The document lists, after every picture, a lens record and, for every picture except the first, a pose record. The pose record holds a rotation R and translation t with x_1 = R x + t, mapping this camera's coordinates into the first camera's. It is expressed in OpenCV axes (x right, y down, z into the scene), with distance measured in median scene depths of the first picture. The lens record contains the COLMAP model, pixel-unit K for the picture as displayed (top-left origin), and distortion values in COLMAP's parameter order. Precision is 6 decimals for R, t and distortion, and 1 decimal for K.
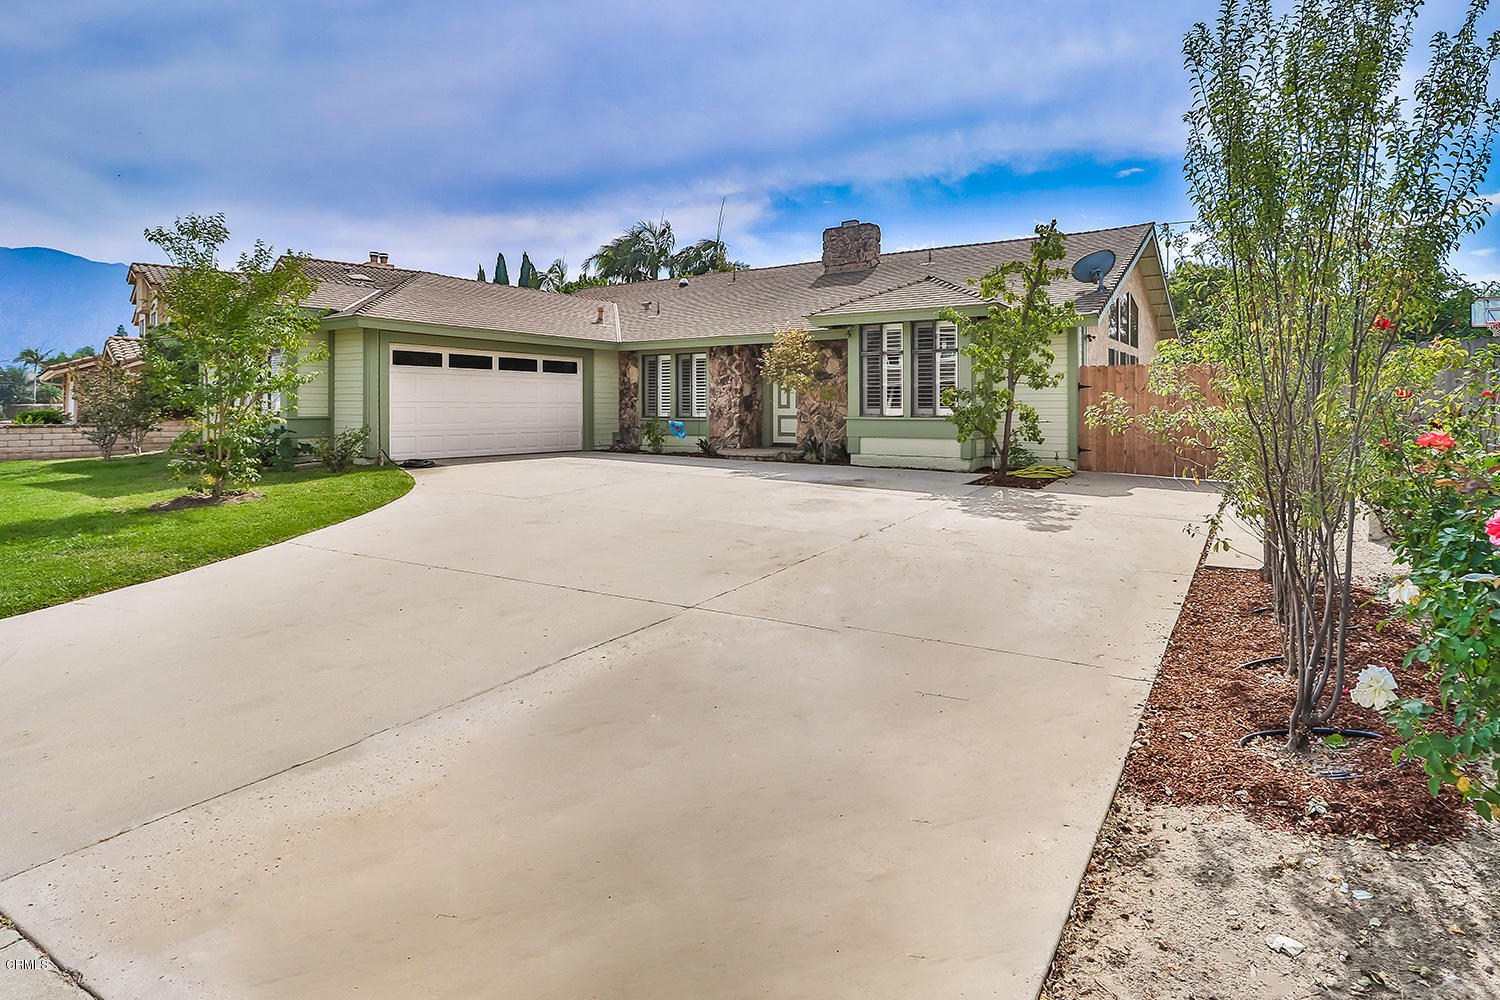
lens RADIAL K [[805.2, 0, 724.9], [0, 805.2, 416.6], [0, 0, 1]] dist [0.000512, -0.013589]
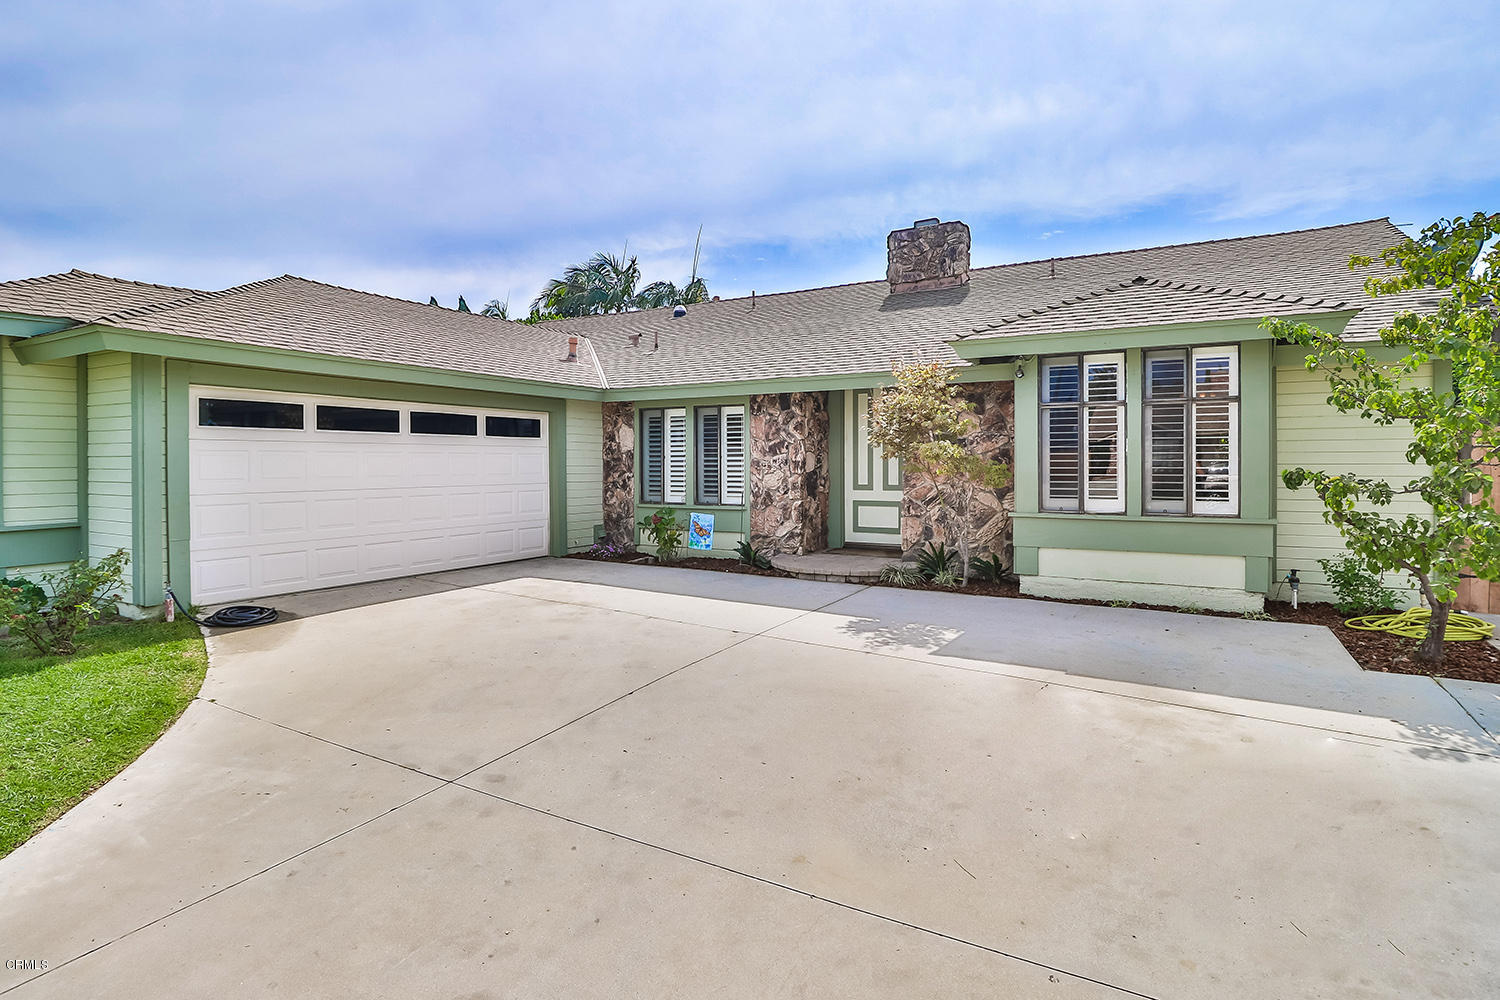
lens RADIAL K [[805.2, 0, 730.0], [0, 805.2, 472.1], [0, 0, 1]] dist [0.000512, -0.013589]
pose [[0.997015, -0.005601, 0.077000, -0.085569], [0.005640, 0.999984, -0.000297, -0.025654], [-0.076998, 0.000730, 0.997031, 0.361774]]
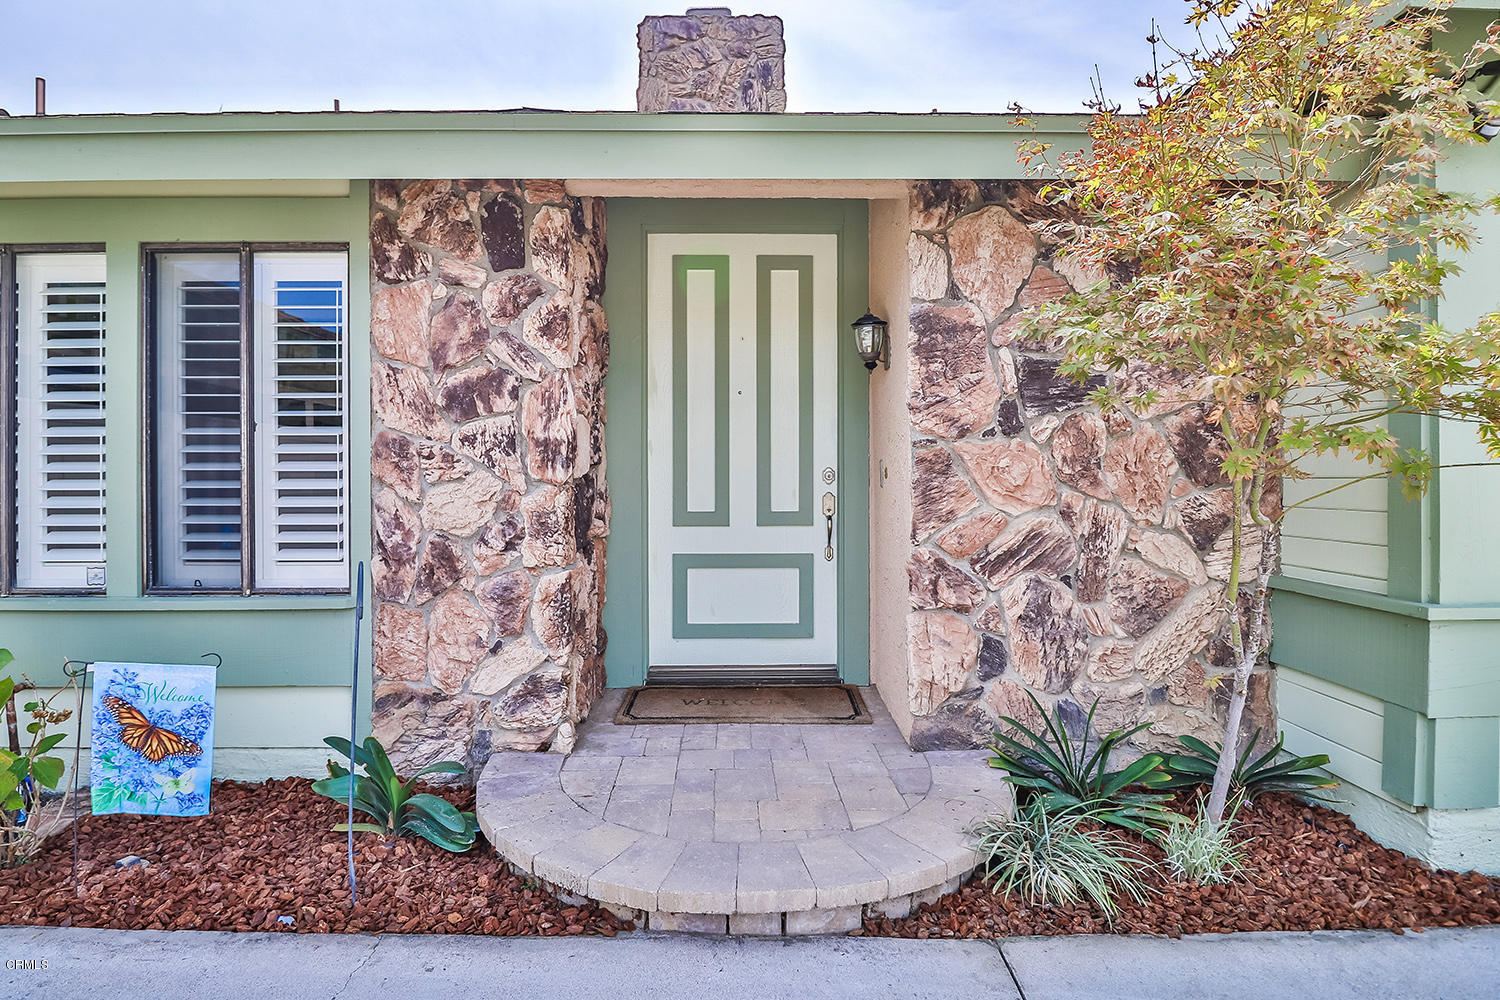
lens RADIAL K [[805.2, 0, 764.5], [0, 805.2, 479.9], [0, 0, 1]] dist [0.000512, -0.013589]
pose [[0.808212, -0.005710, 0.588864, -0.056070], [0.010777, 0.999929, -0.005094, -0.023310], [-0.588793, 0.010463, 0.808216, 0.800680]]
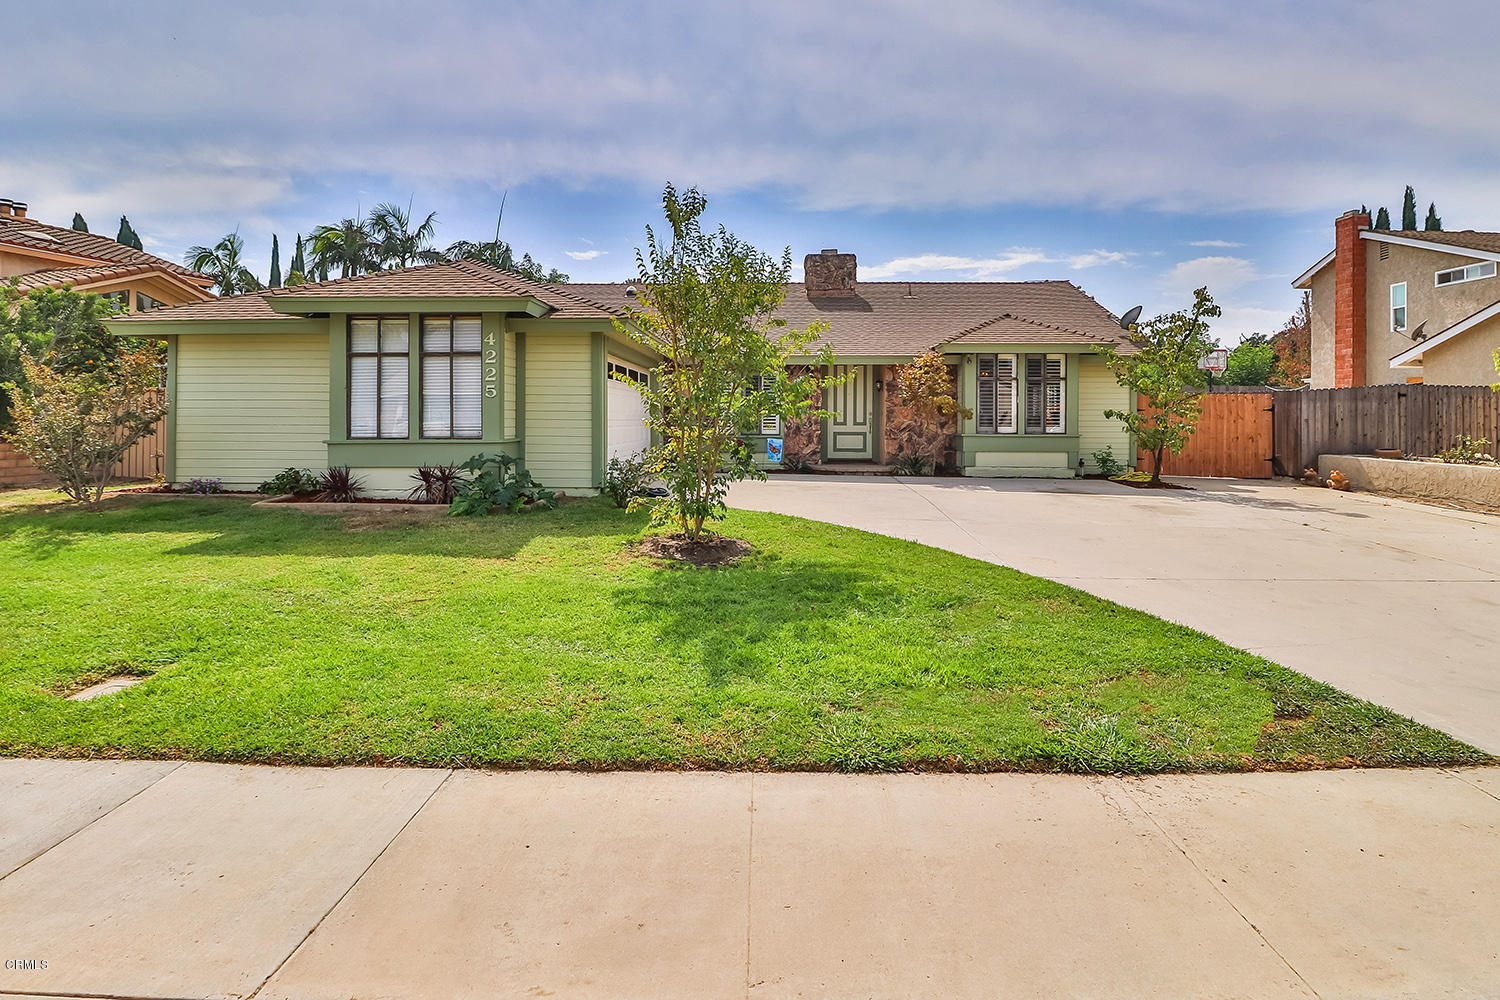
lens RADIAL K [[805.2, 0, 748.3], [0, 805.2, 425.7], [0, 0, 1]] dist [0.000512, -0.013589]
pose [[0.848663, -0.003102, 0.528925, -0.594349], [0.003800, 0.999993, -0.000233, -0.010308], [-0.528921, 0.002207, 0.848668, 0.170735]]
